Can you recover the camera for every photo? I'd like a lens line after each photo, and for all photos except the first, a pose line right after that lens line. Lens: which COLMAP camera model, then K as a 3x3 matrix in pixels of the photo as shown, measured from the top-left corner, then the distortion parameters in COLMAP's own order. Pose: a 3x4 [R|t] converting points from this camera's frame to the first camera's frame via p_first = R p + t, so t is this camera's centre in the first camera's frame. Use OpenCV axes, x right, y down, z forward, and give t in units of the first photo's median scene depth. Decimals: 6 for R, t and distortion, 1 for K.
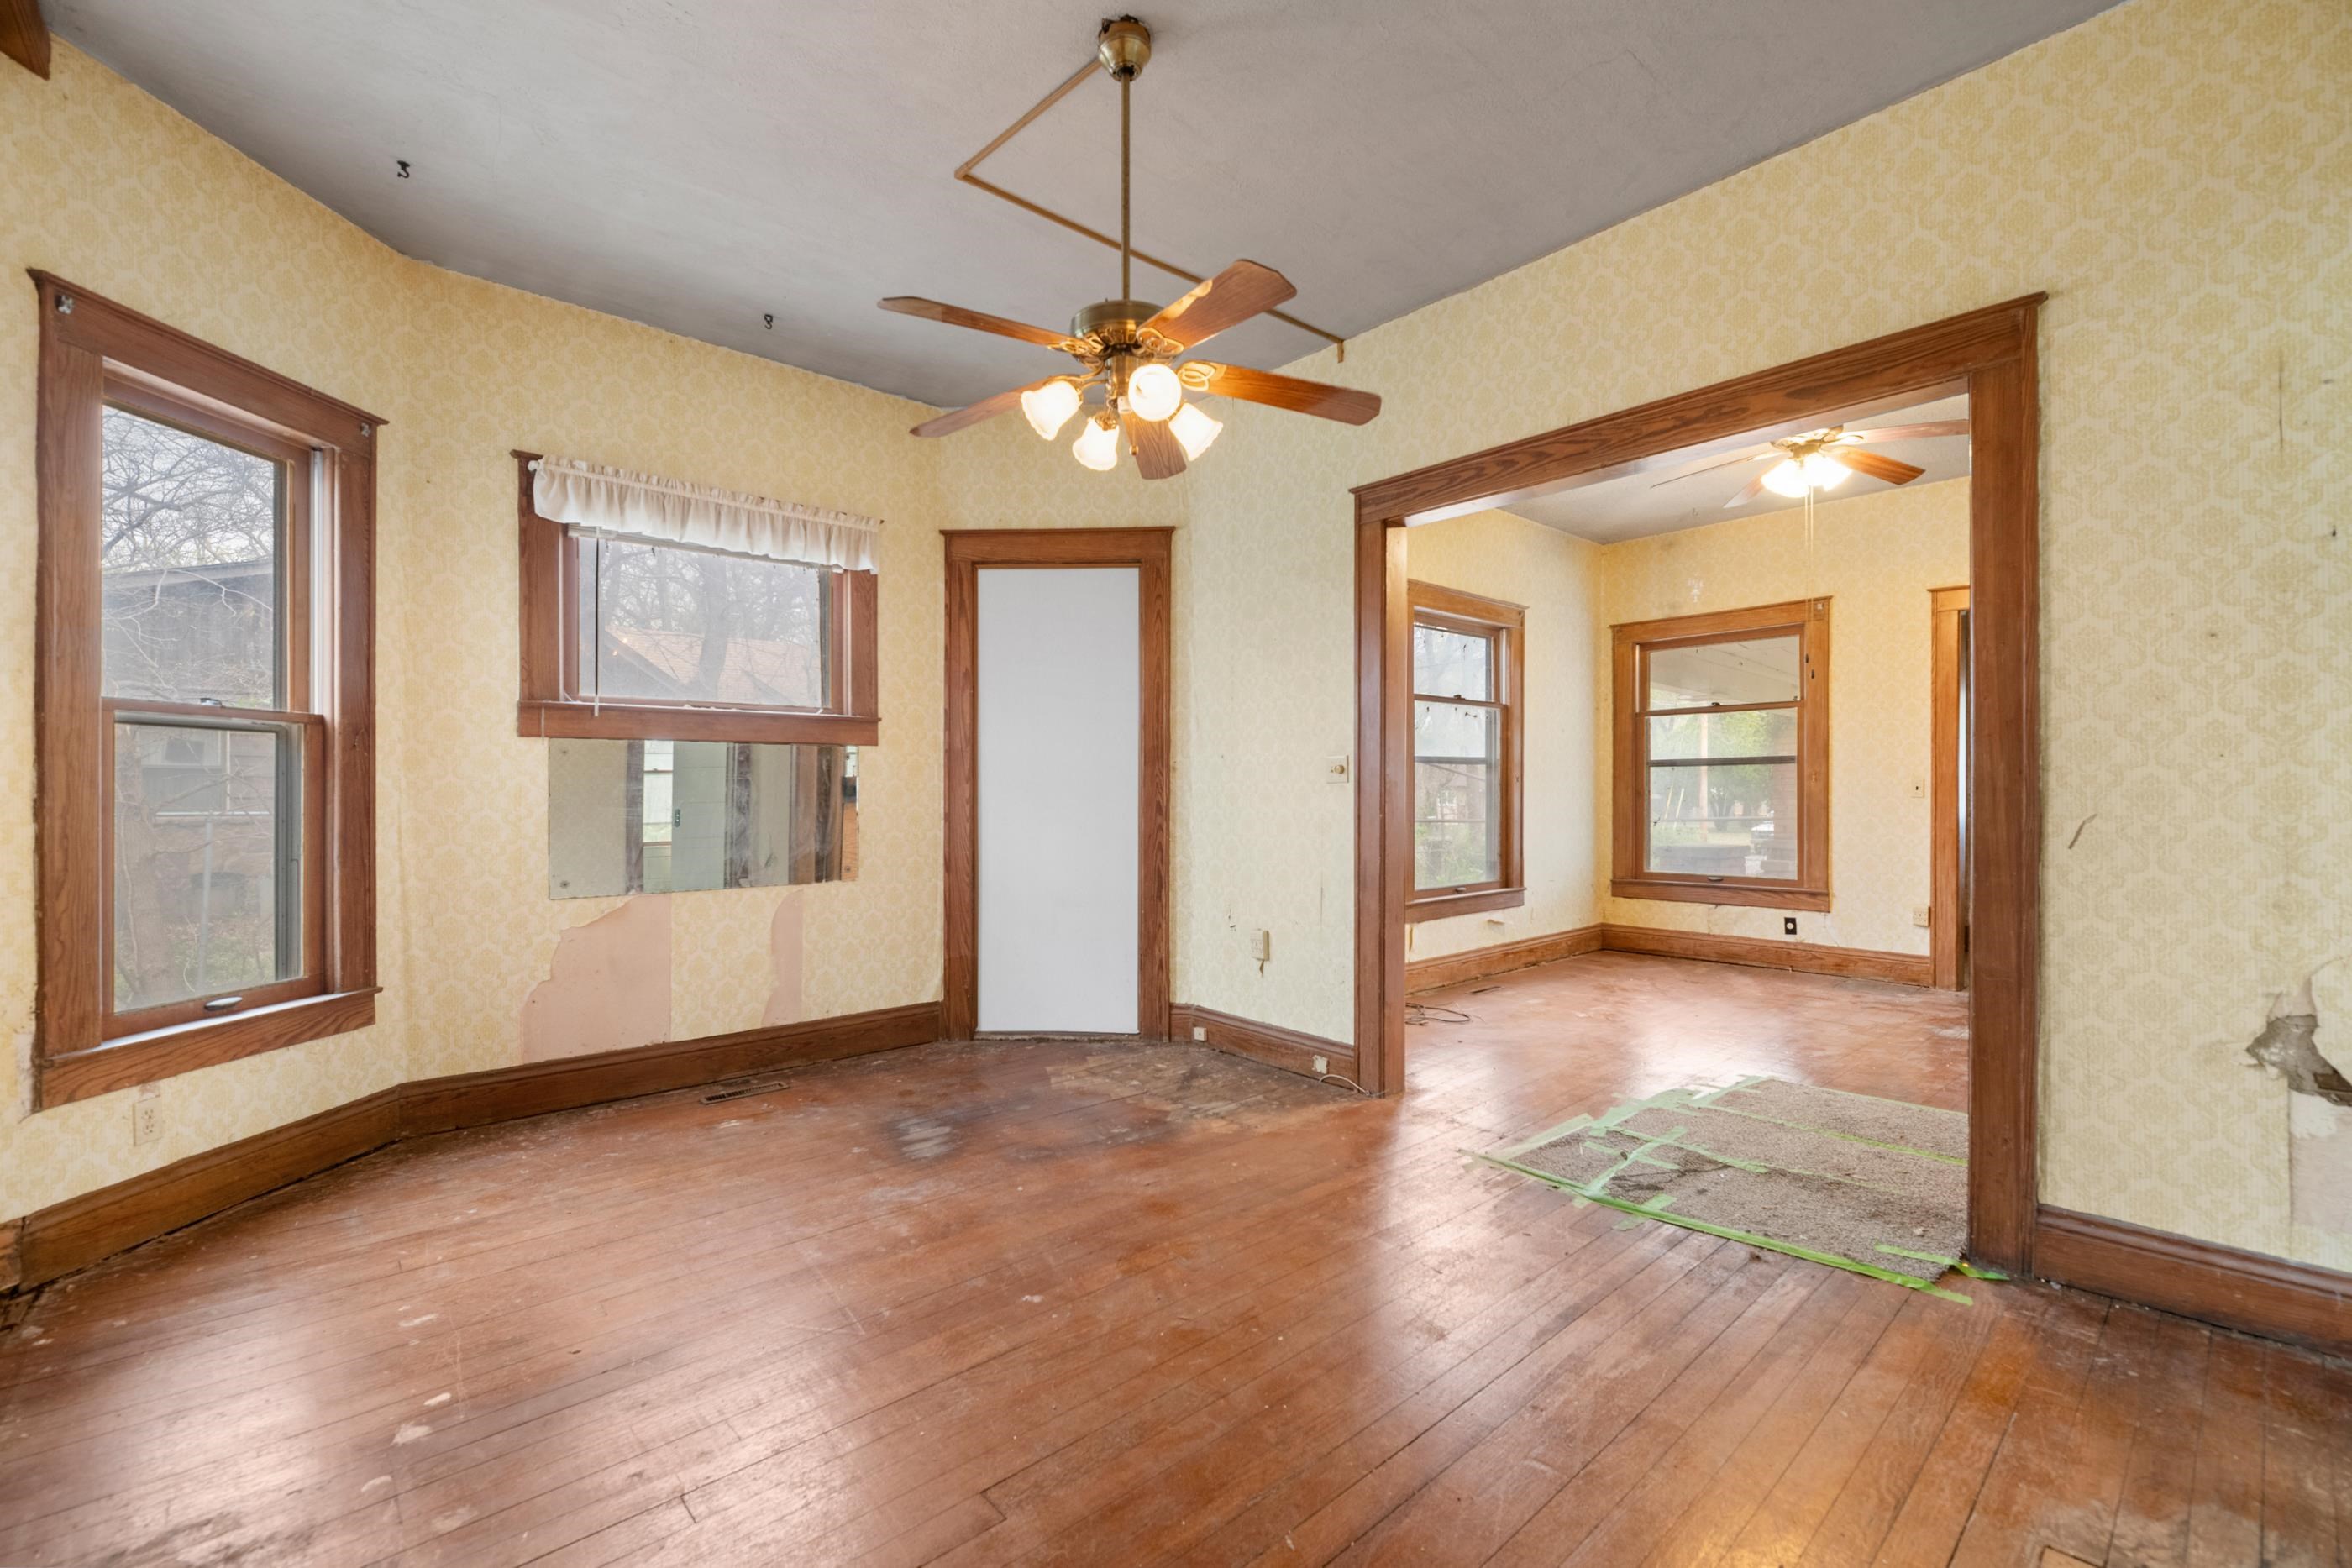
lens RADIAL K [[997.0, 0, 1183.7], [0, 997.0, 789.1], [0, 0, 1]] dist [-0.003409, -0.000848]
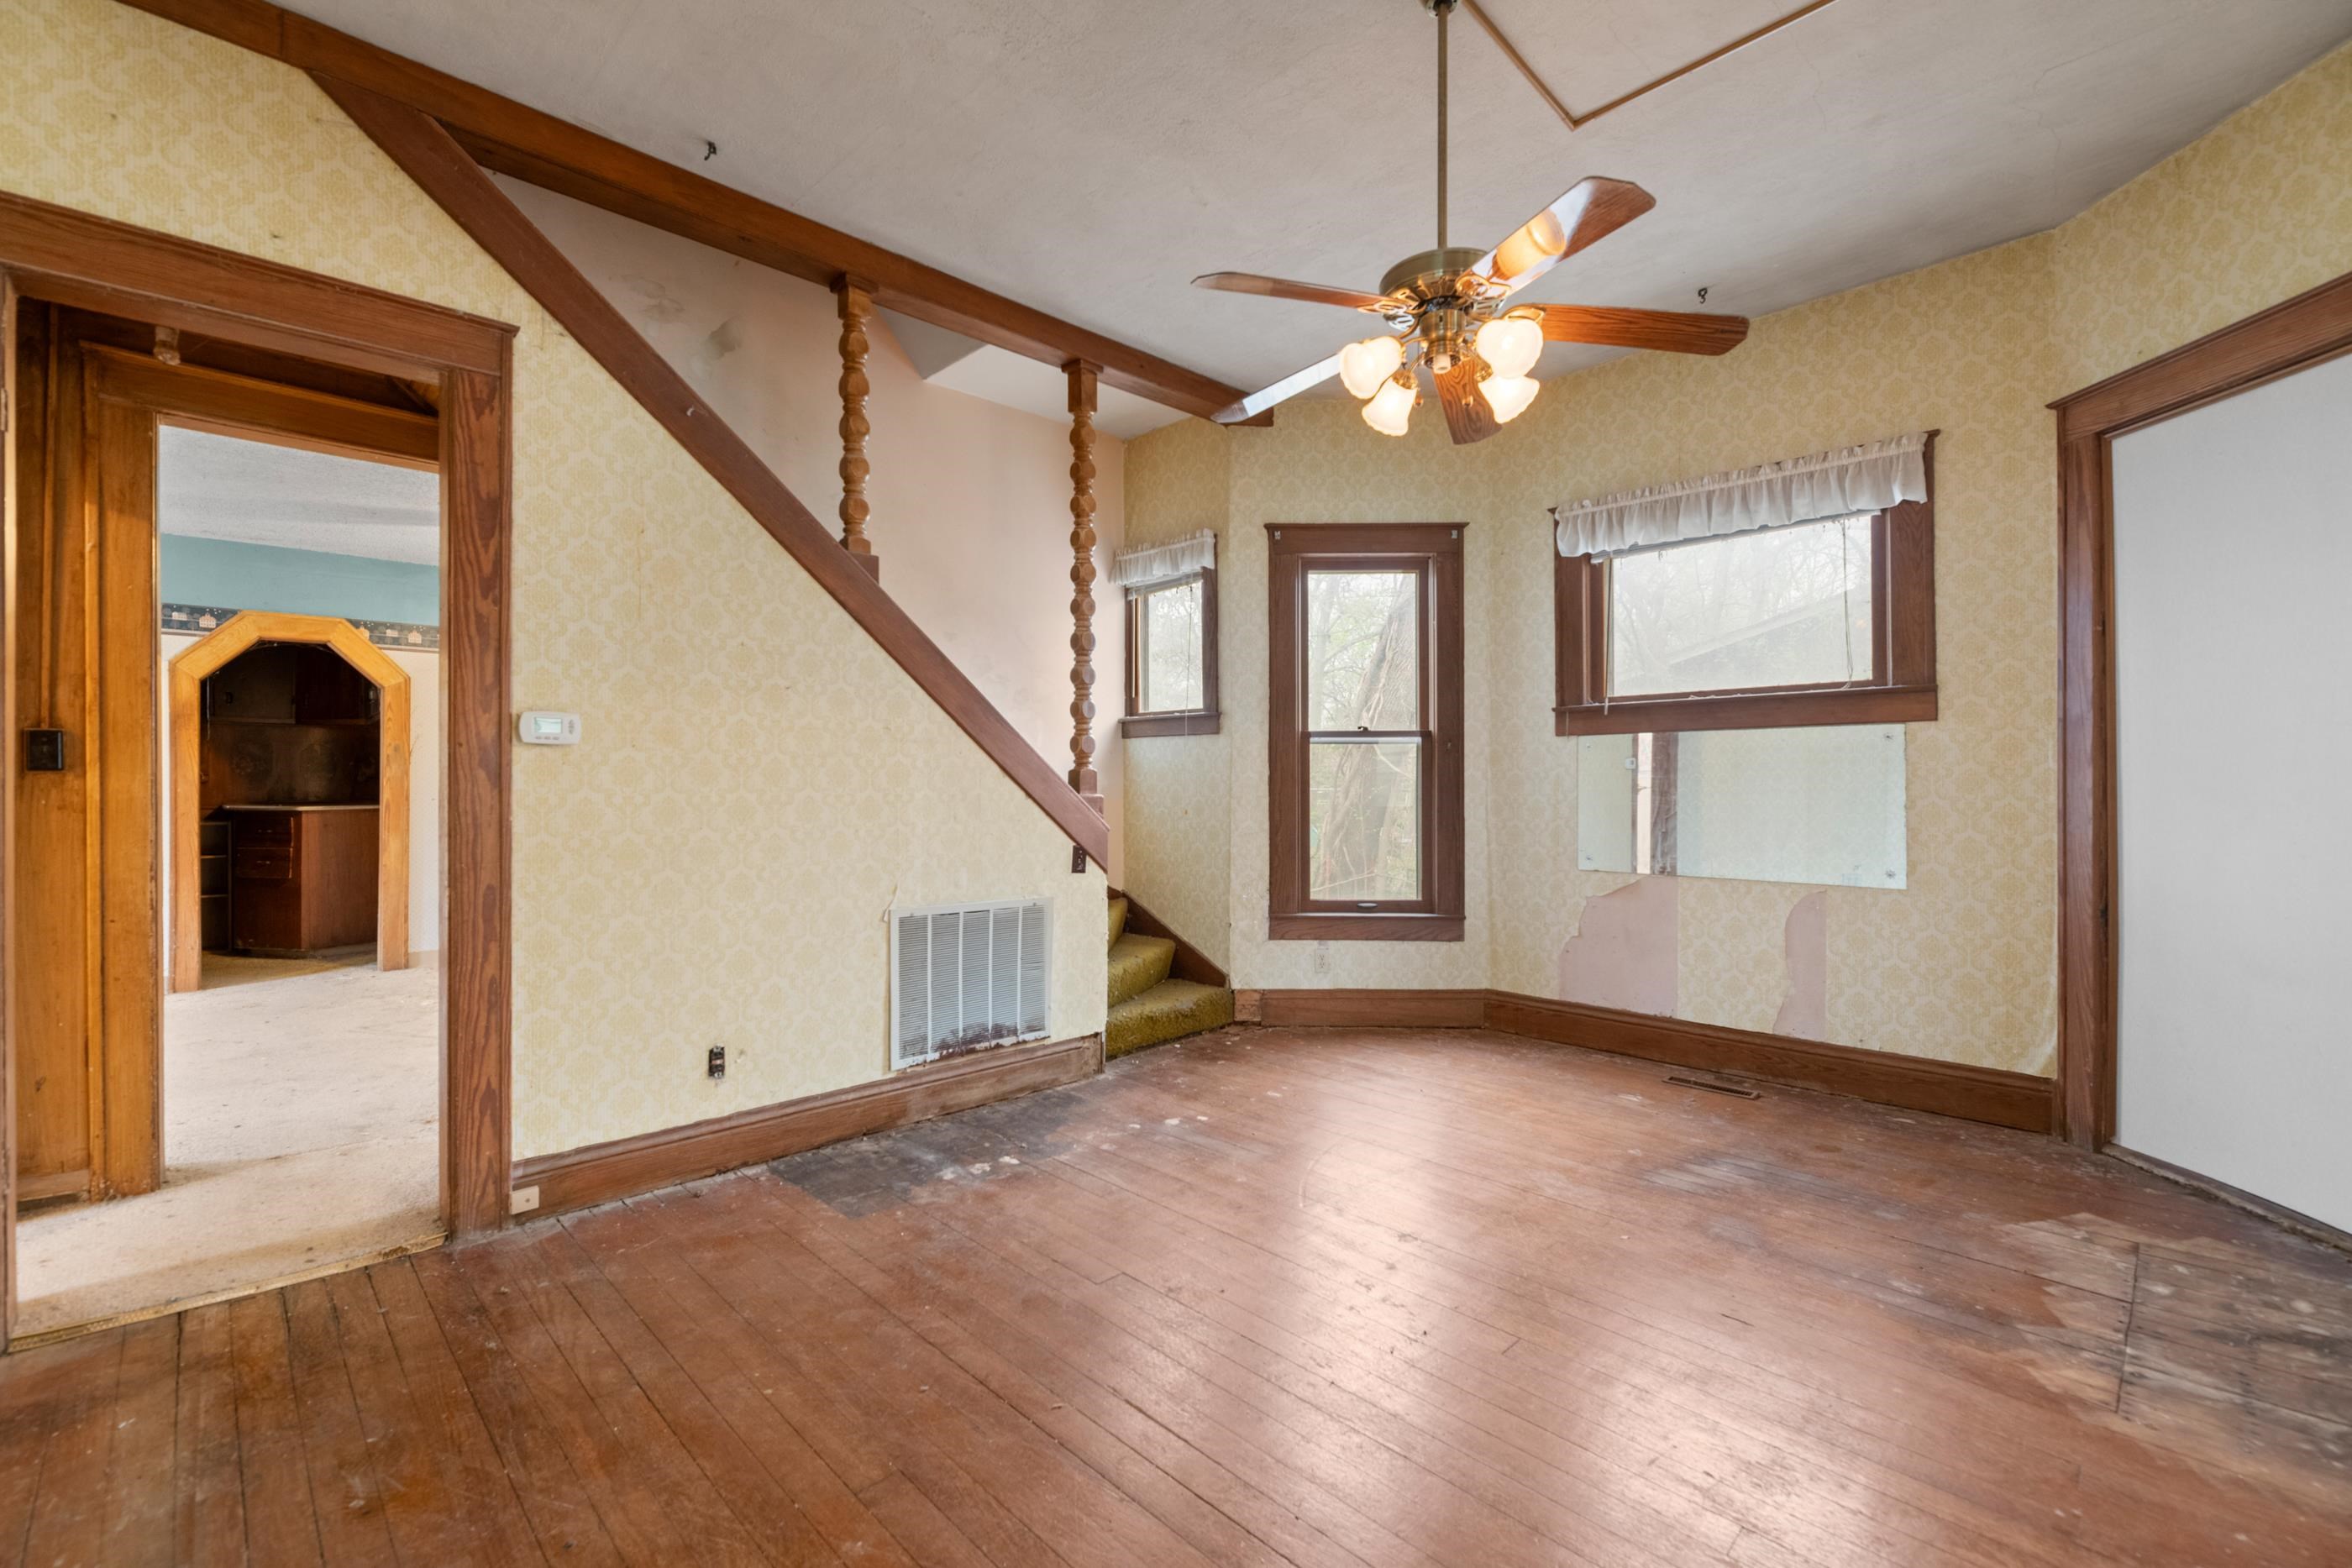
lens RADIAL K [[997.0, 0, 1177.1], [0, 997.0, 776.1], [0, 0, 1]] dist [-0.003409, -0.000848]
pose [[0.039301, -0.008507, -0.999191, 0.529311], [0.002819, 0.999961, -0.008403, 0.006141], [0.999223, -0.002486, 0.039323, 0.448044]]
